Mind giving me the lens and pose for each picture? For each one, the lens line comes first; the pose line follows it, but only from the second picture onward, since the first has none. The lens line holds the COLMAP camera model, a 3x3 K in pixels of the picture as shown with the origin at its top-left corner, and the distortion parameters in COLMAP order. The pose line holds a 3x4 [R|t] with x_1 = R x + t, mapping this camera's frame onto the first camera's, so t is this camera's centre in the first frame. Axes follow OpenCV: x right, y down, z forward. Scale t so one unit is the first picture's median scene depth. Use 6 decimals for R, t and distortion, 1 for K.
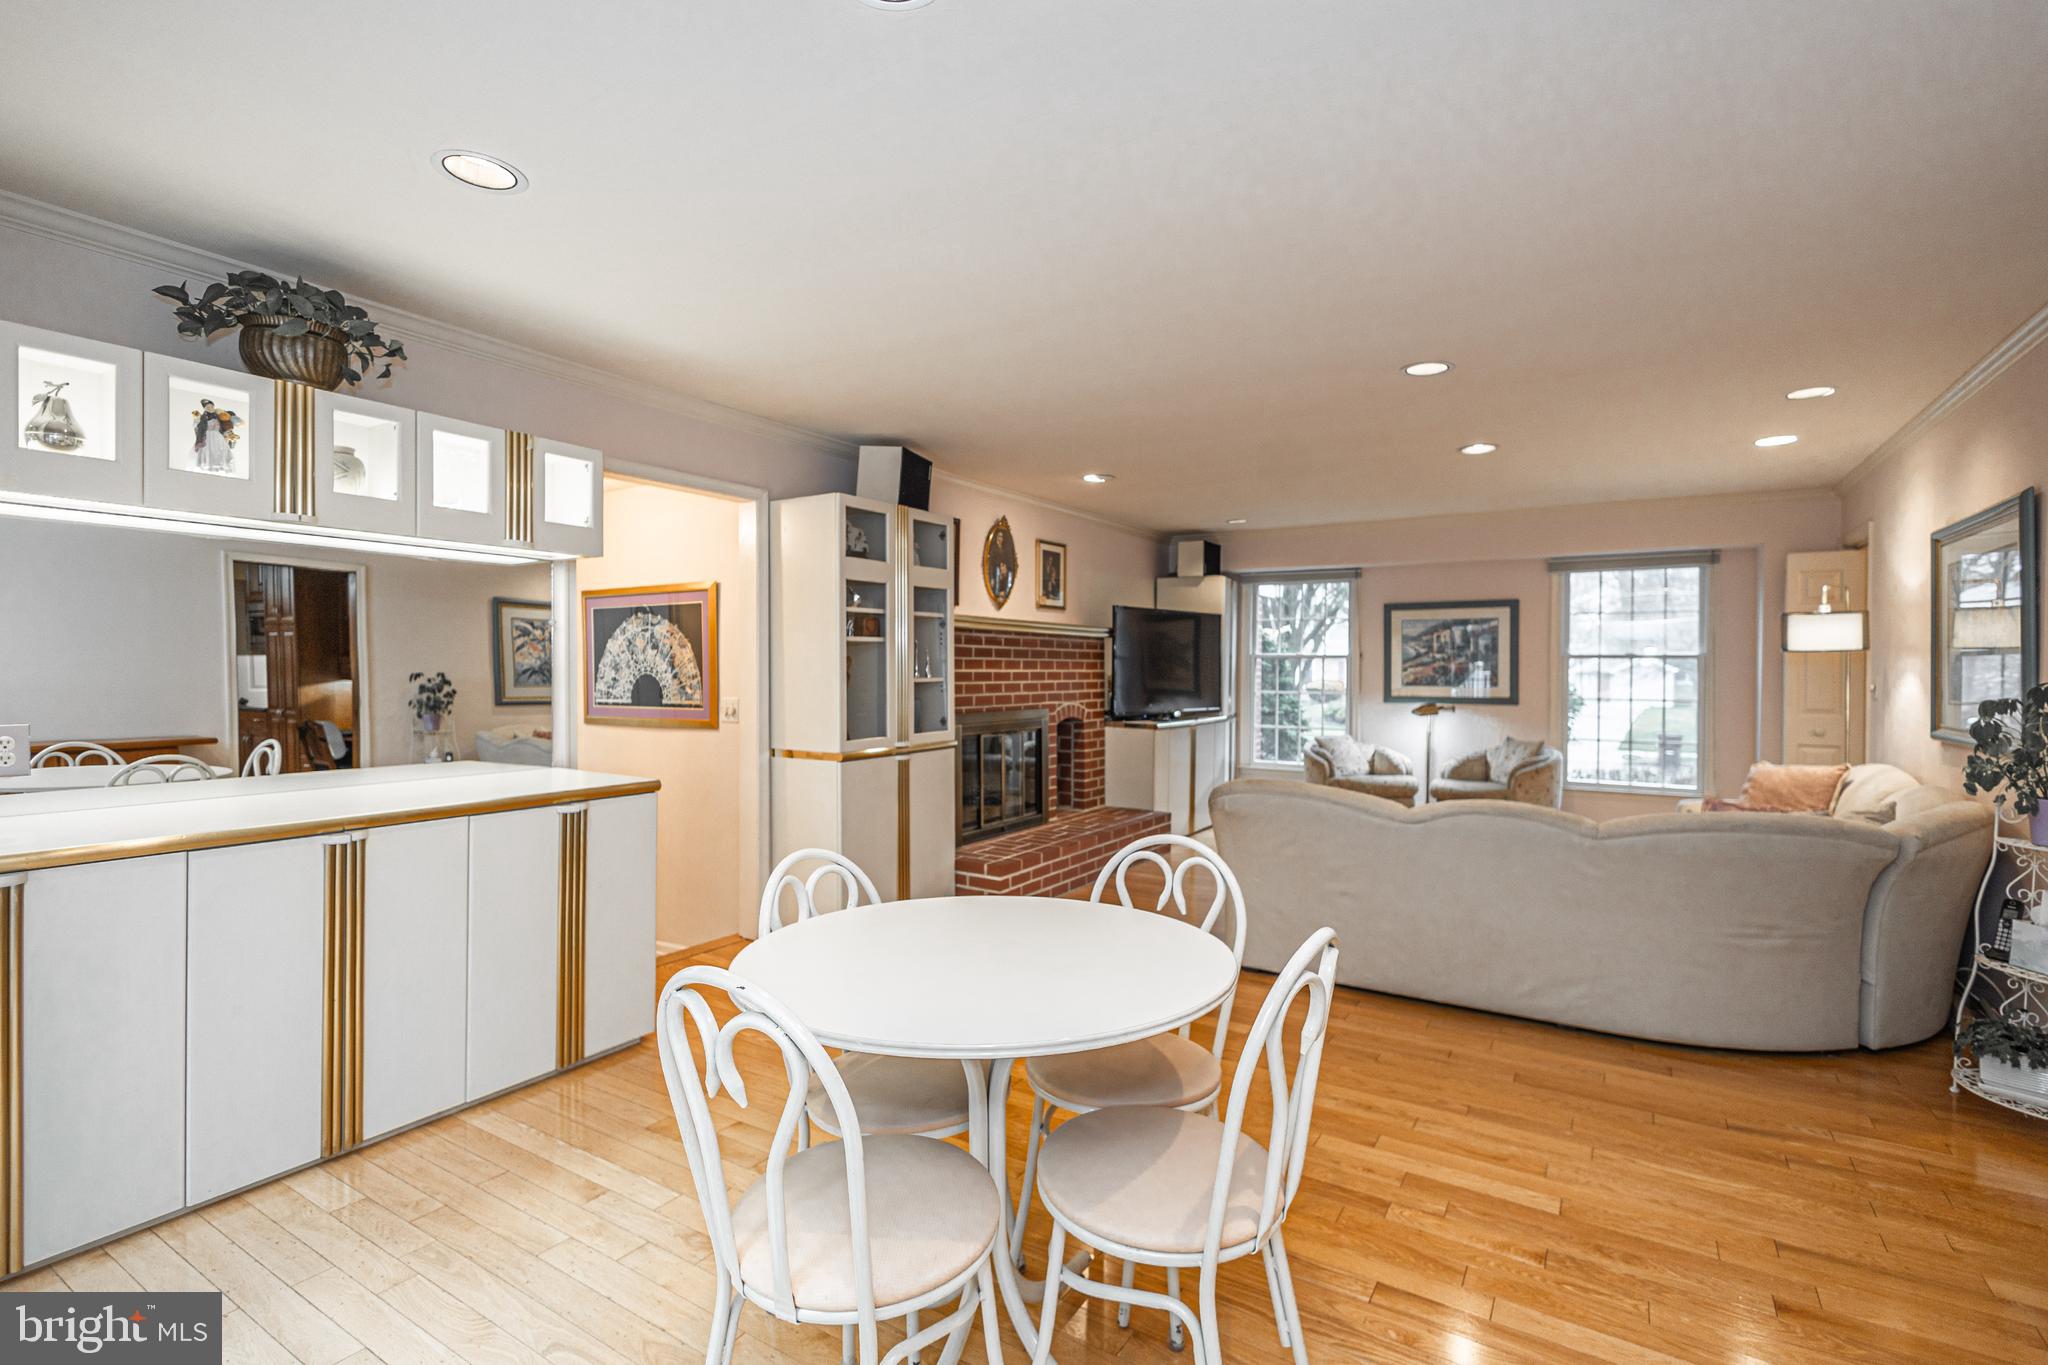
lens RADIAL K [[964.9, 0, 1026.9], [0, 964.9, 673.7], [0, 0, 1]] dist [0.014873, -0.005607]
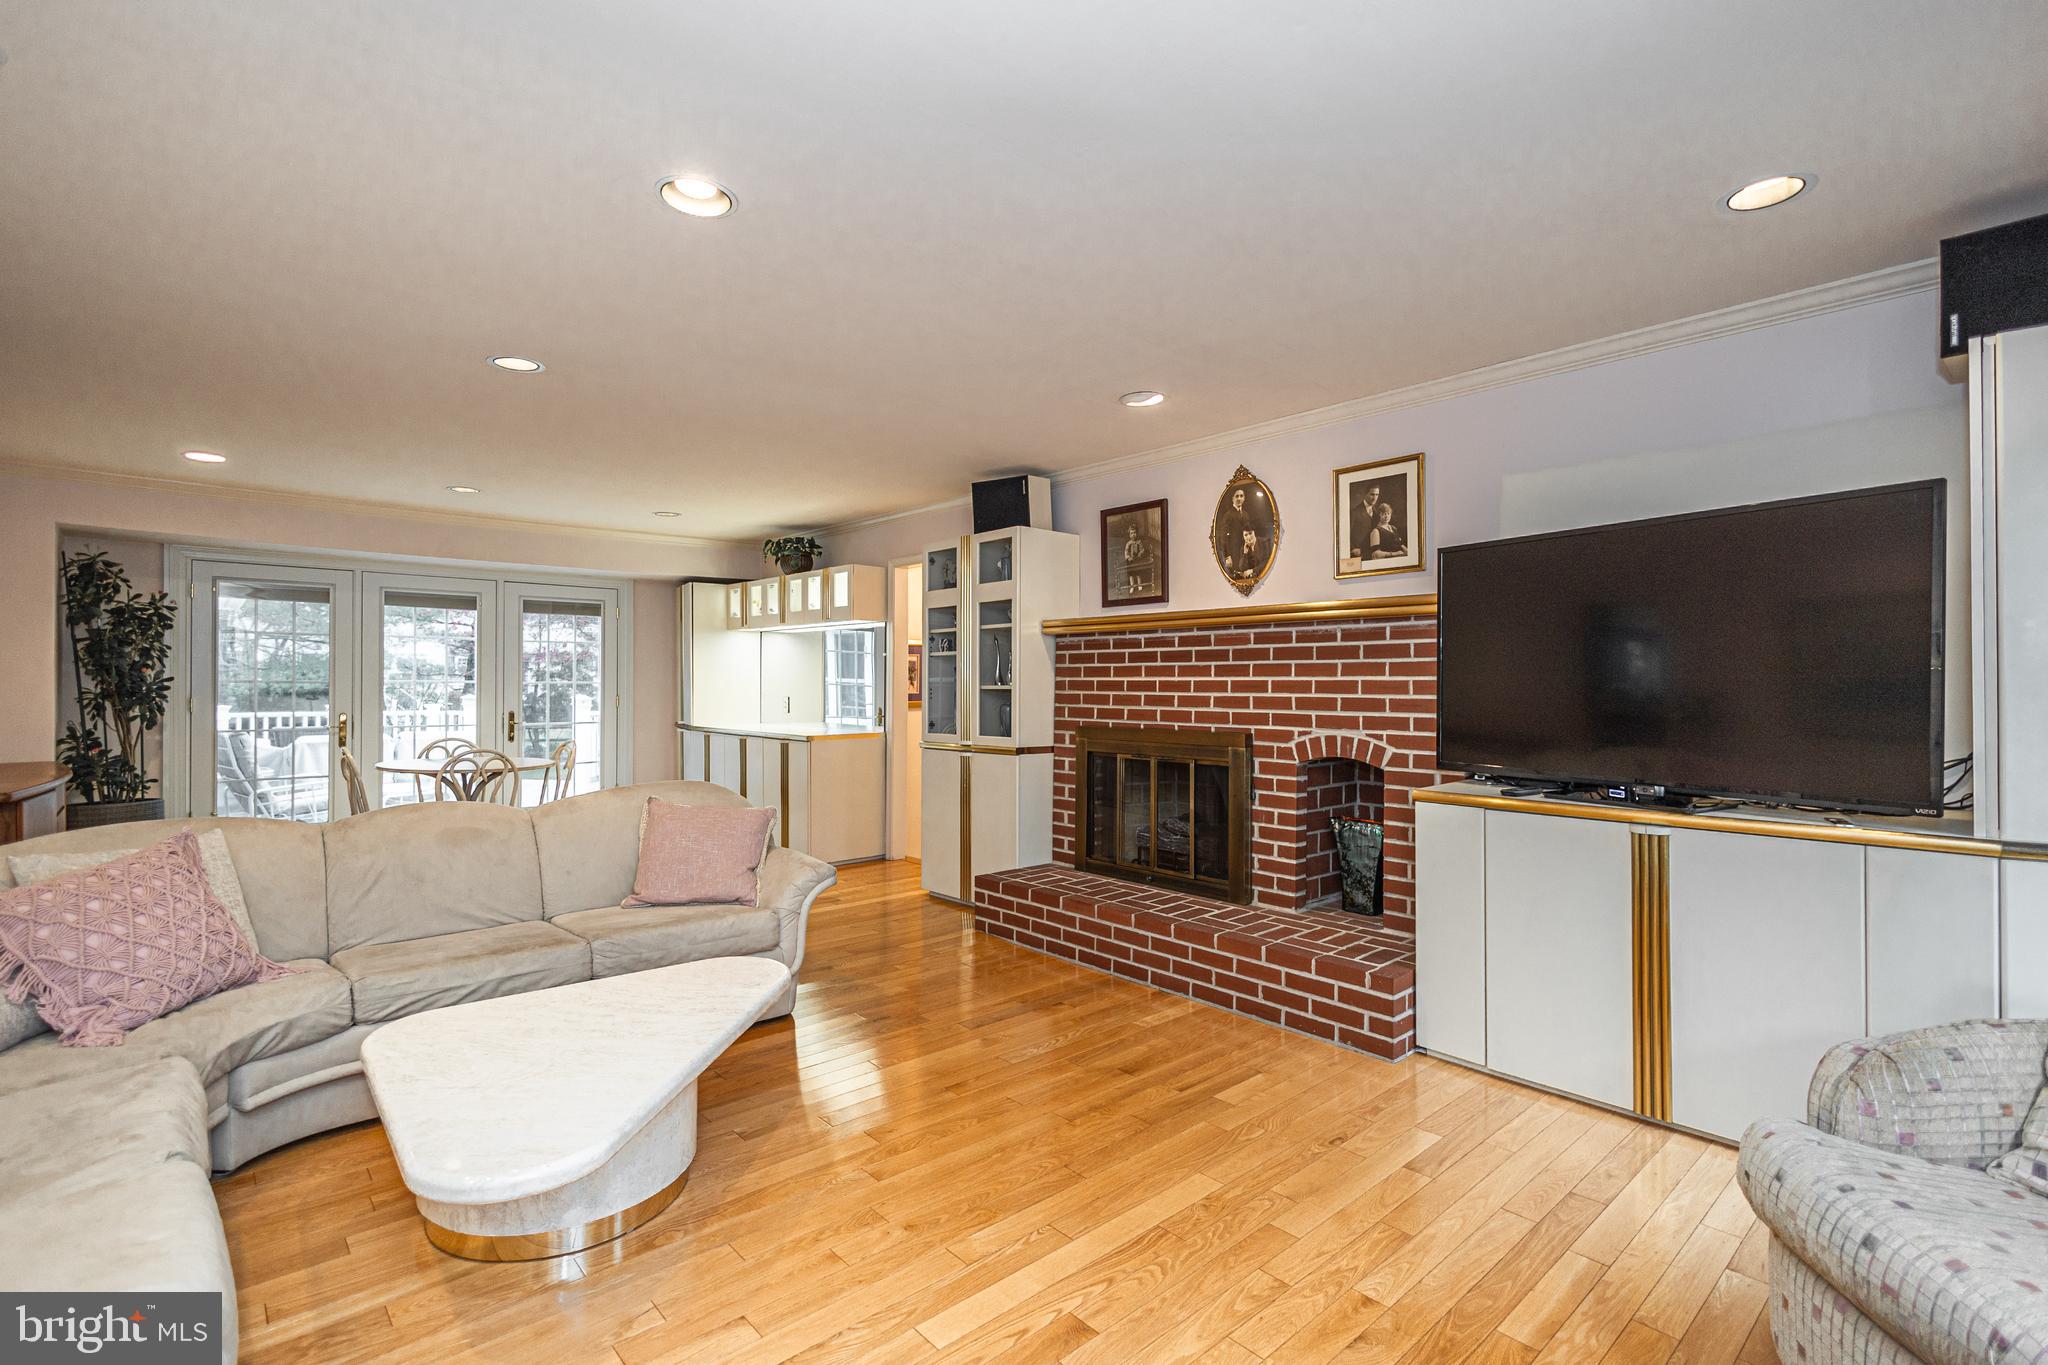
lens RADIAL K [[964.9, 0, 1034.5], [0, 964.9, 671.4], [0, 0, 1]] dist [0.014873, -0.005607]
pose [[-0.286743, -0.013009, -0.957919, 0.628353], [-0.005566, 0.999914, -0.011913, 0.000691], [0.957991, 0.001916, -0.286791, 0.929479]]
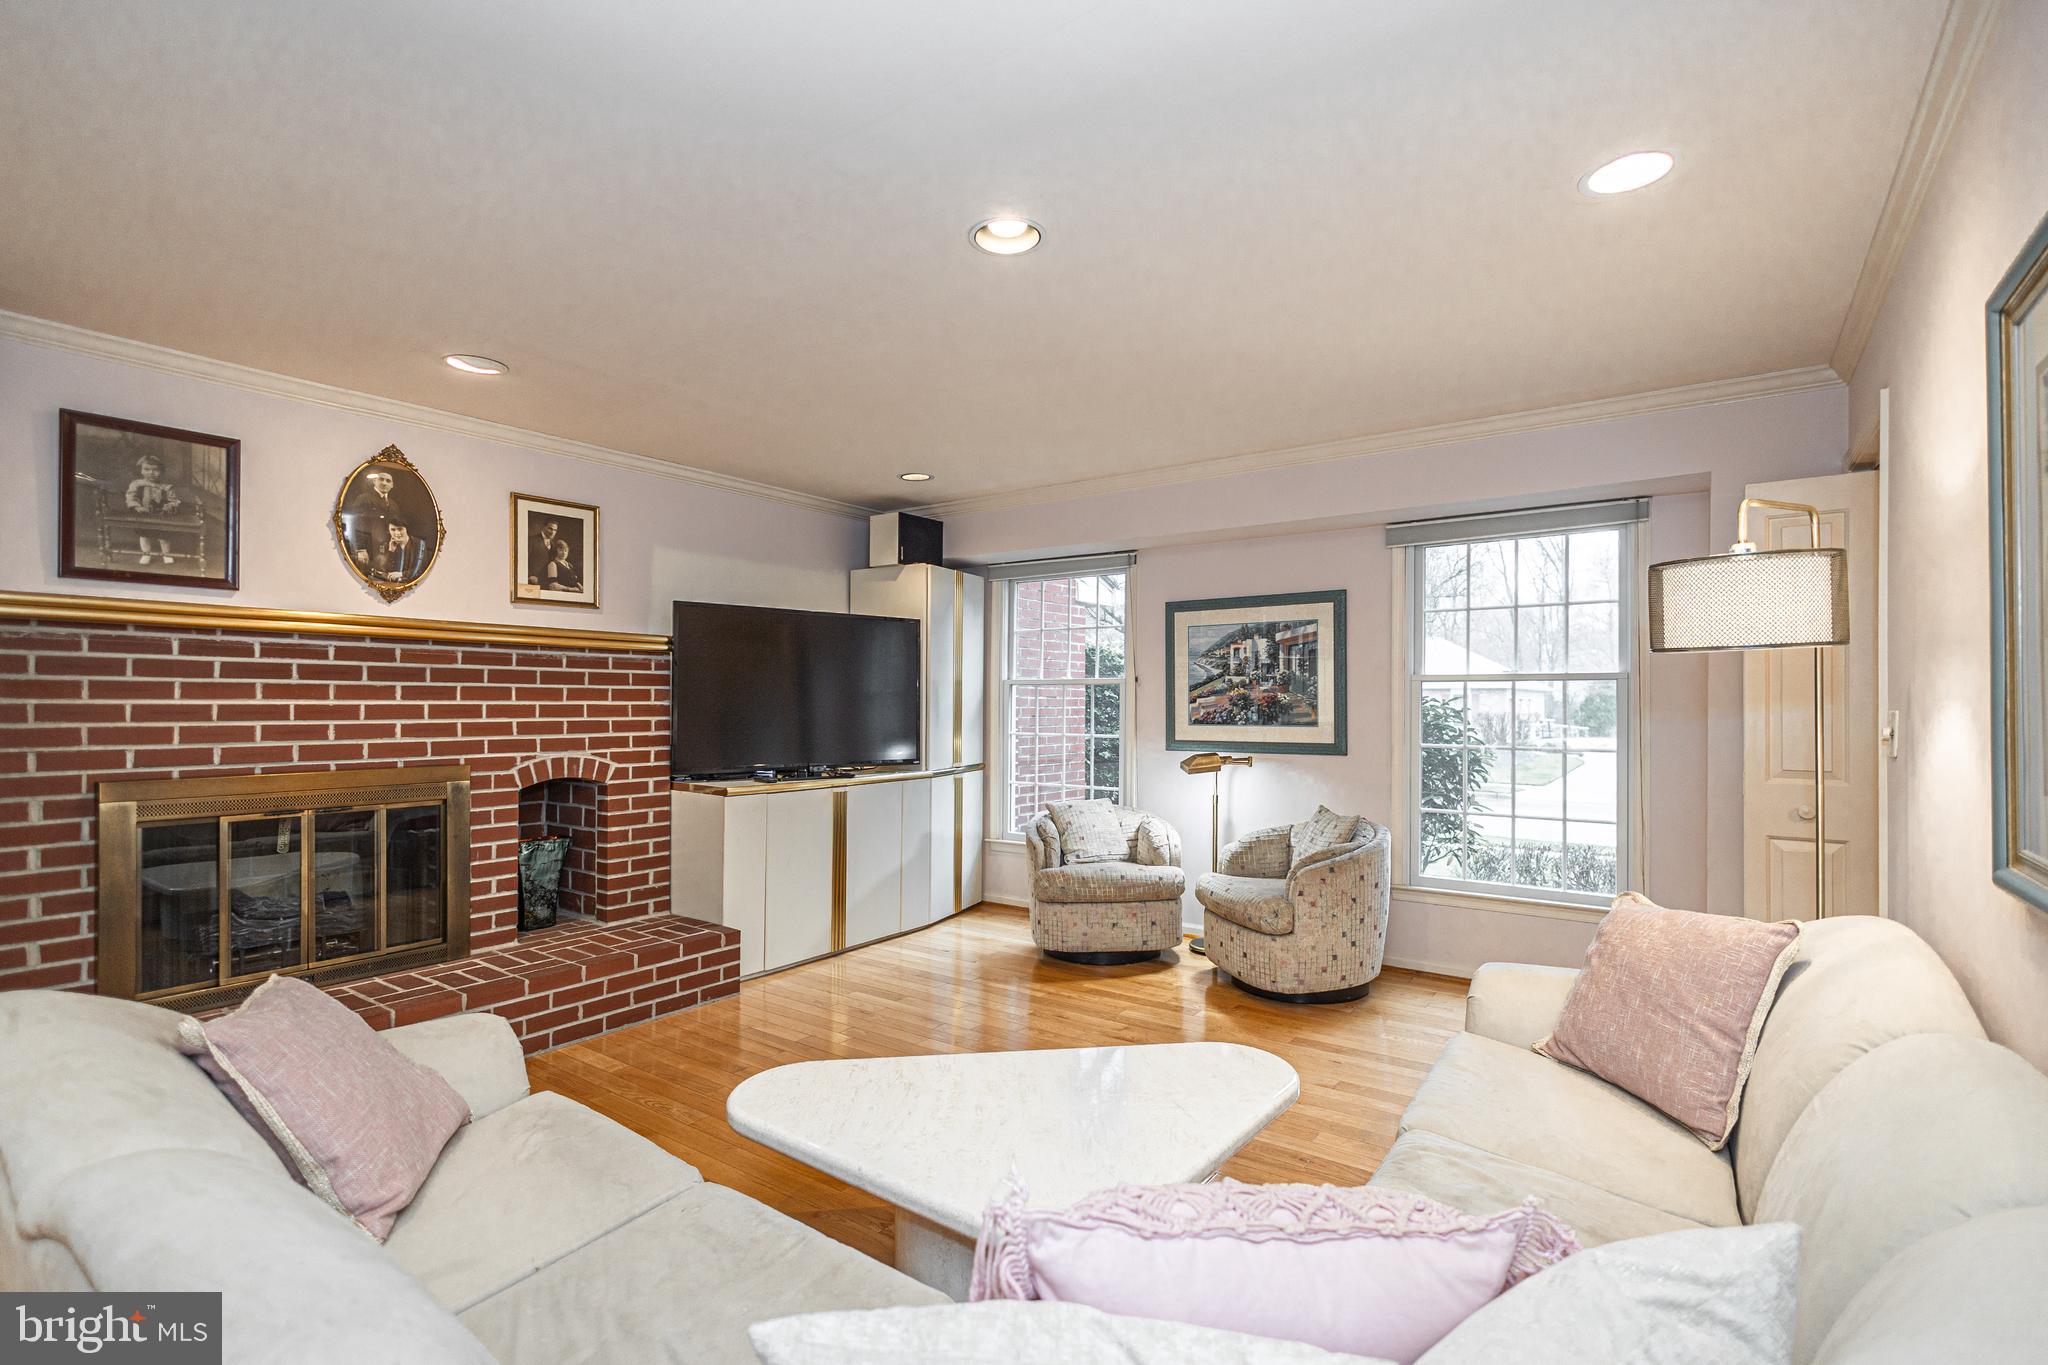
lens RADIAL K [[964.9, 0, 1023.4], [0, 964.9, 697.6], [0, 0, 1]] dist [0.014873, -0.005607]
pose [[0.997523, -0.002358, -0.070299, 0.360645], [0.001547, 0.999932, -0.011596, 0.001238], [0.070322, 0.011458, 0.997459, 0.372420]]
